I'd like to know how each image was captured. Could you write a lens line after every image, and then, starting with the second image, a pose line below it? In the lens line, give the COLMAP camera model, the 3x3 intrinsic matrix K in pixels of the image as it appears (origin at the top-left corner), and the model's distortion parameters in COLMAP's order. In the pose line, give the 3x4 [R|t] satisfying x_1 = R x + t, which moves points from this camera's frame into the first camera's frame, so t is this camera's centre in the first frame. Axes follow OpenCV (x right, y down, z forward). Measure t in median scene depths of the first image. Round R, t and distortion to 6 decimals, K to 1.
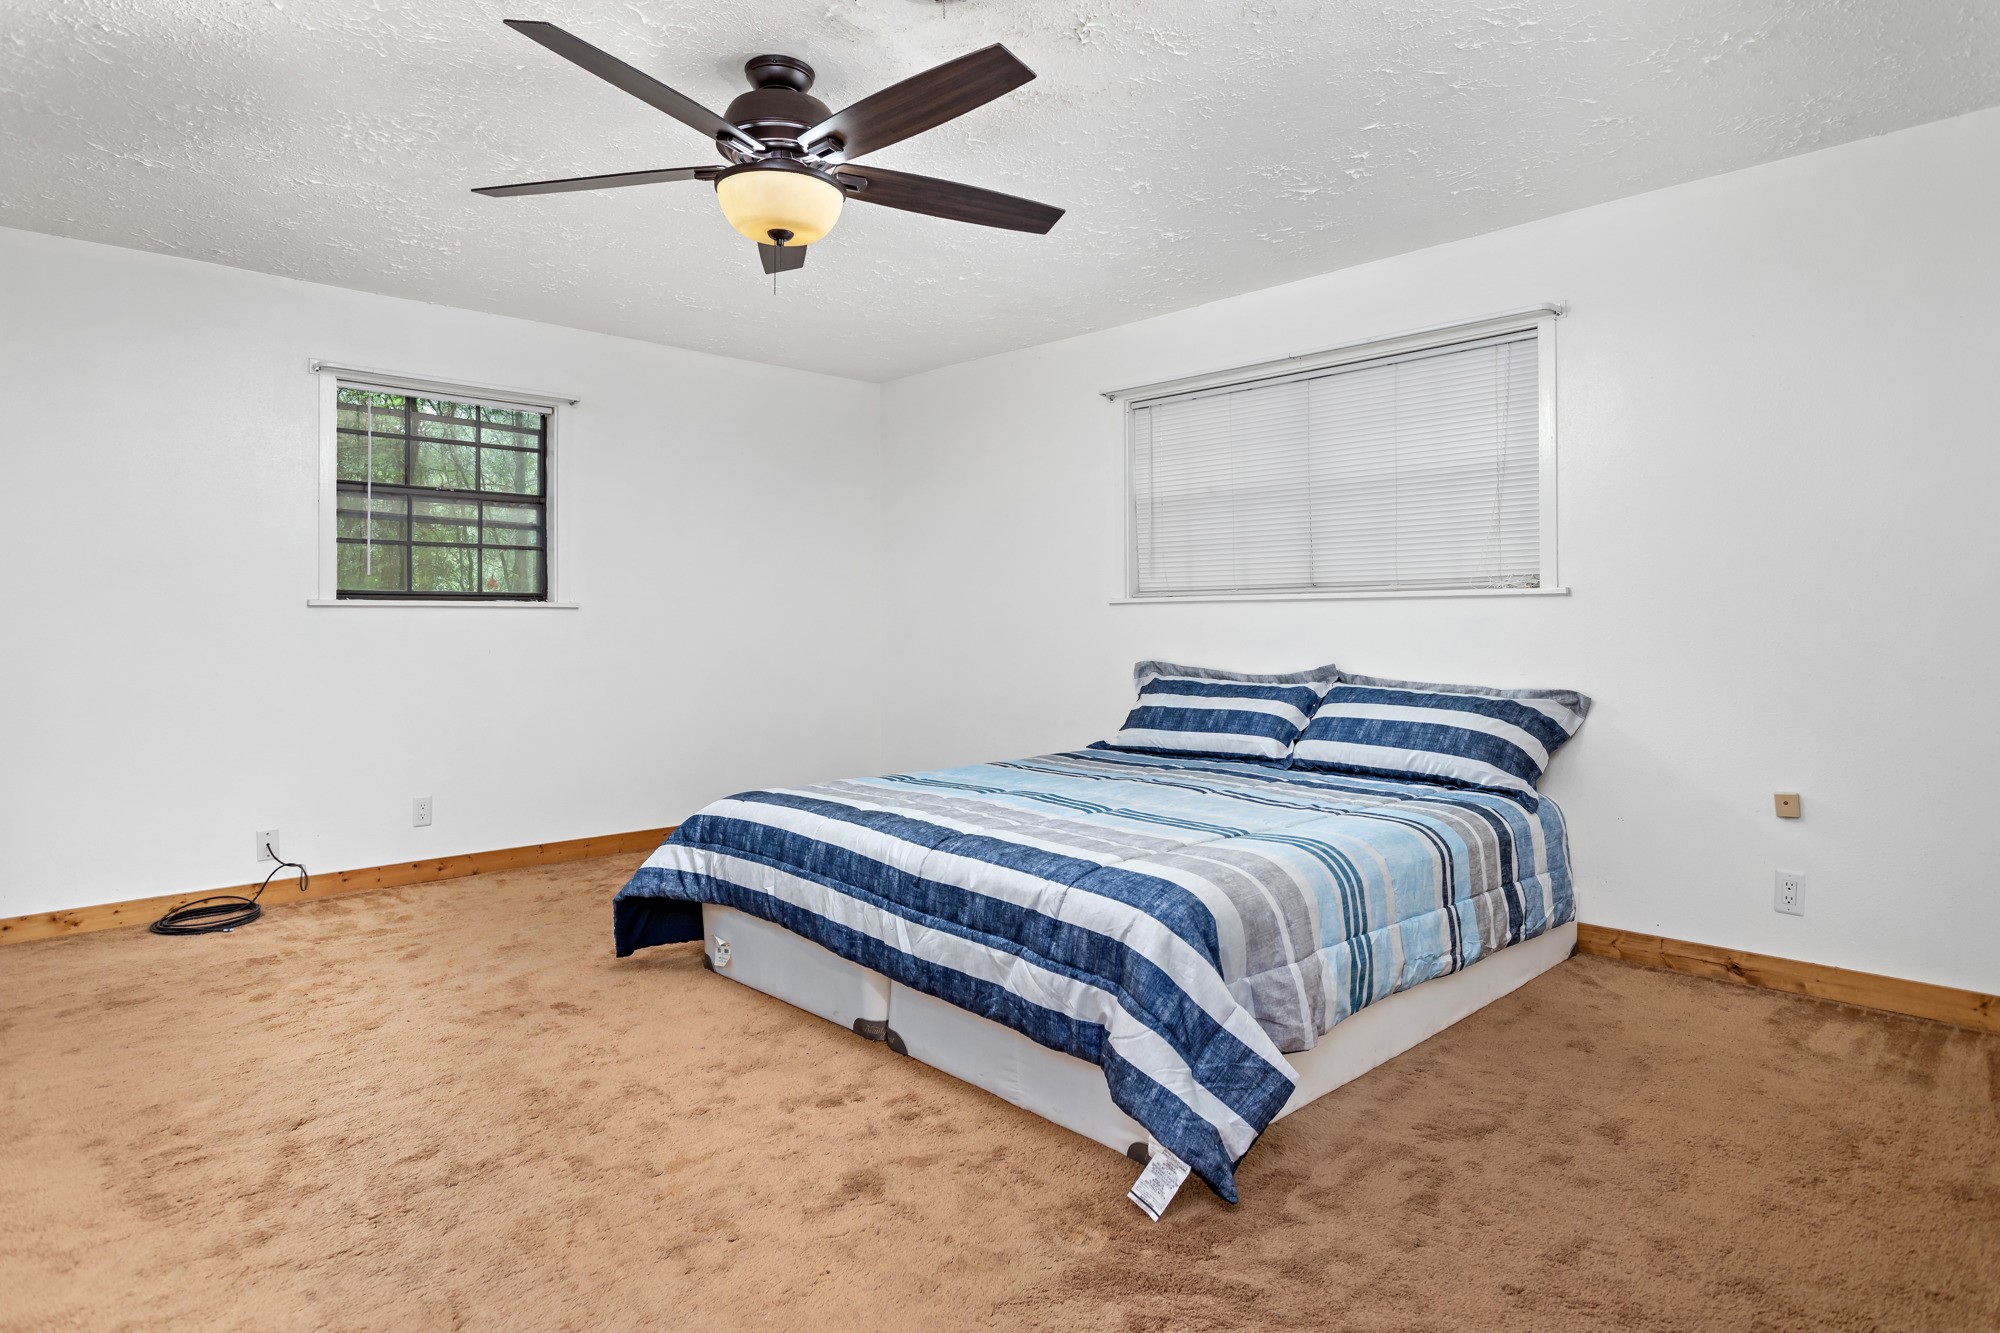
lens RADIAL K [[1105.9, 0, 996.4], [0, 1105.9, 640.7], [0, 0, 1]] dist [-0.005552, -0.000725]
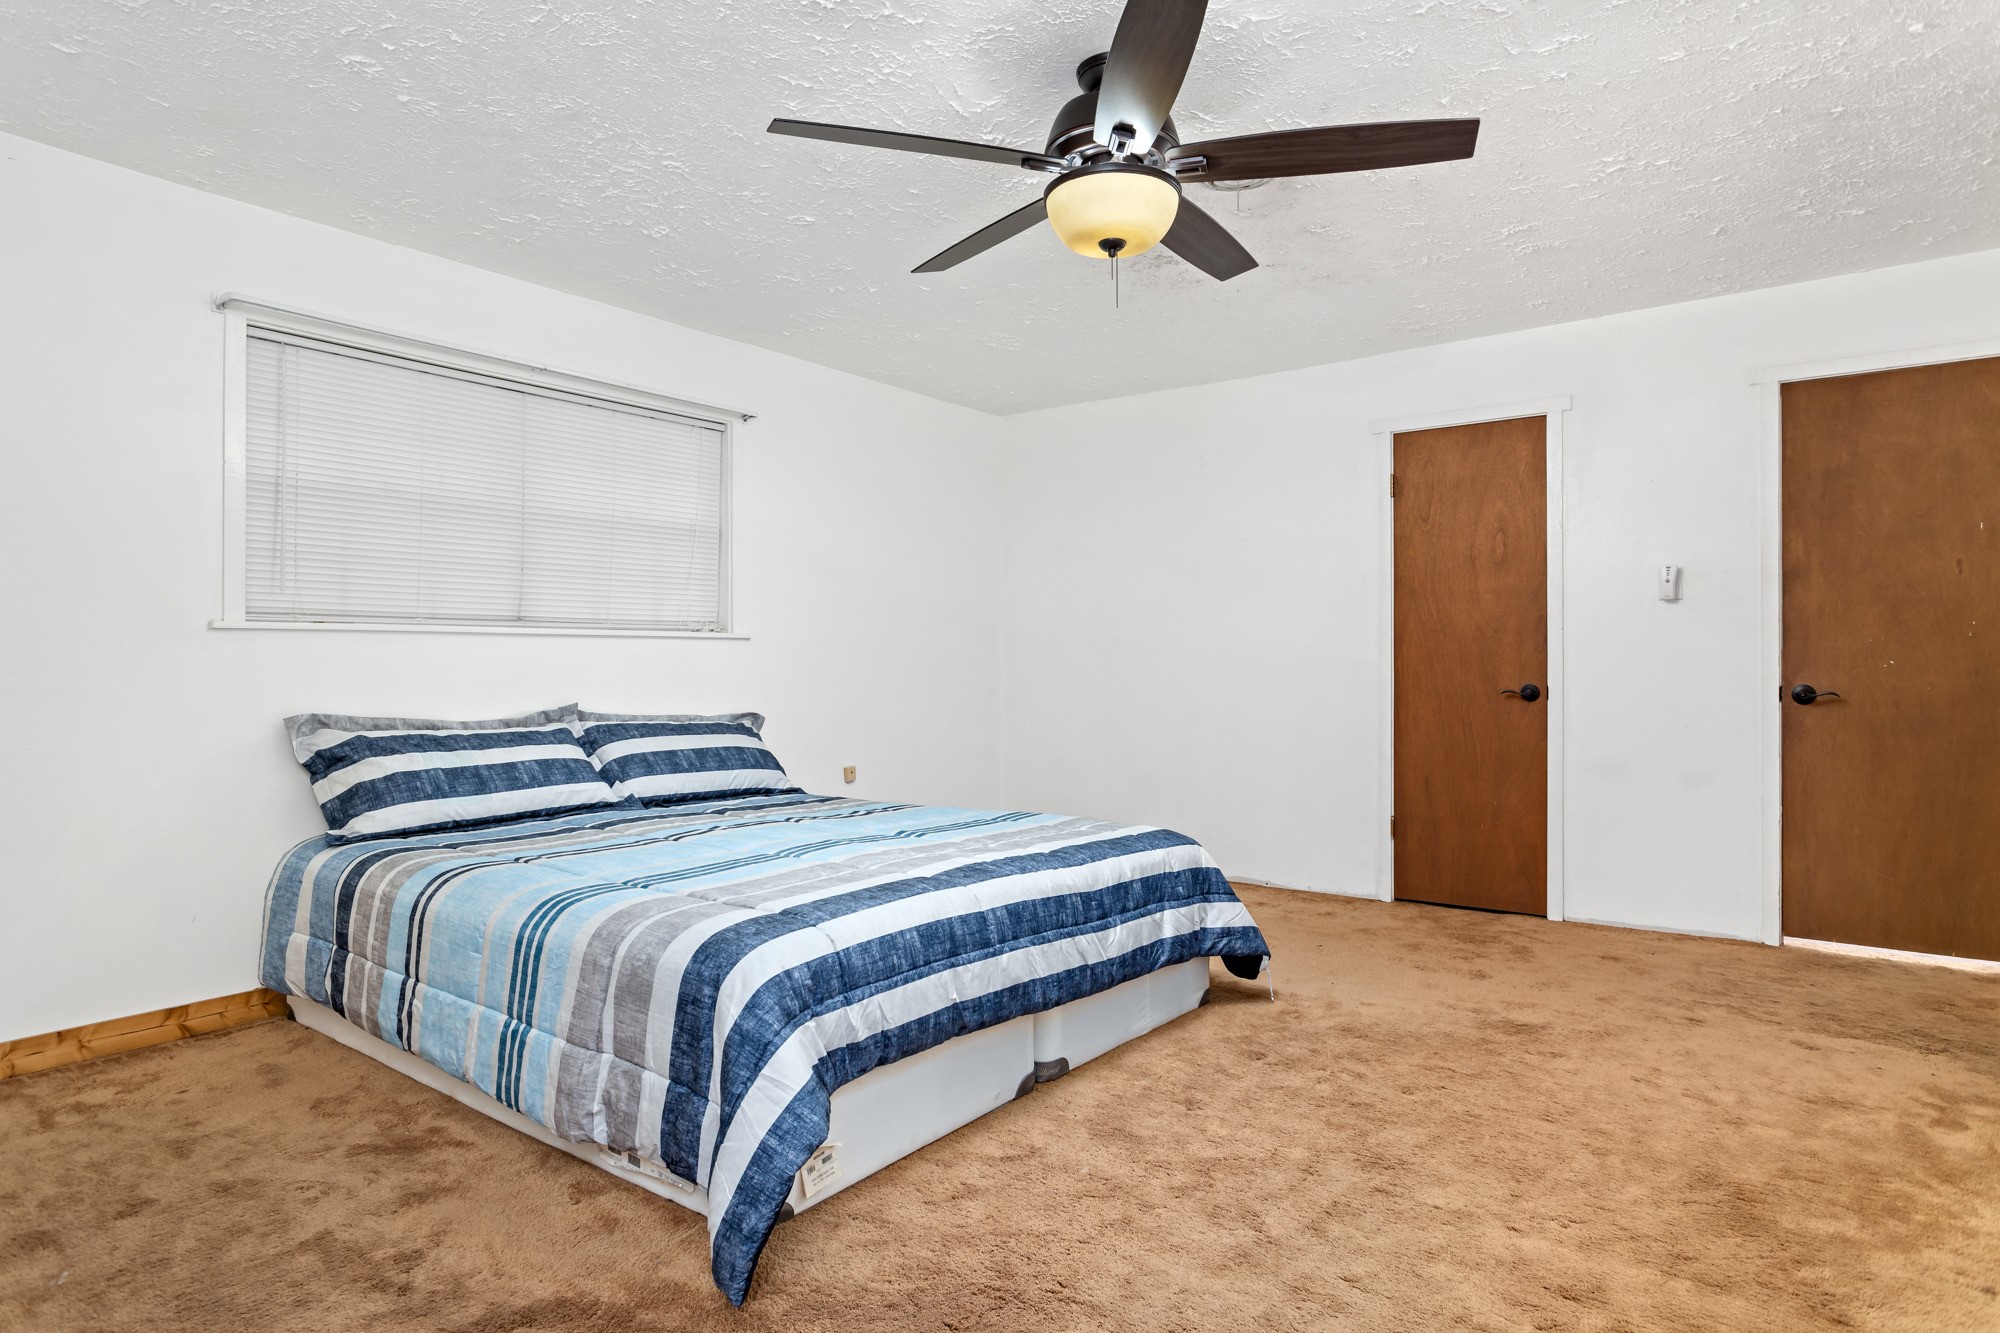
lens RADIAL K [[1126.0, 0, 1000.0], [0, 1126.0, 666.5], [0, 0, 1]] dist [-0.003331, -0.000300]
pose [[-0.151918, -0.002084, 0.988391, -0.817098], [0.015306, 0.999873, 0.004461, -0.010360], [-0.988275, 0.015806, -0.151867, 0.887792]]
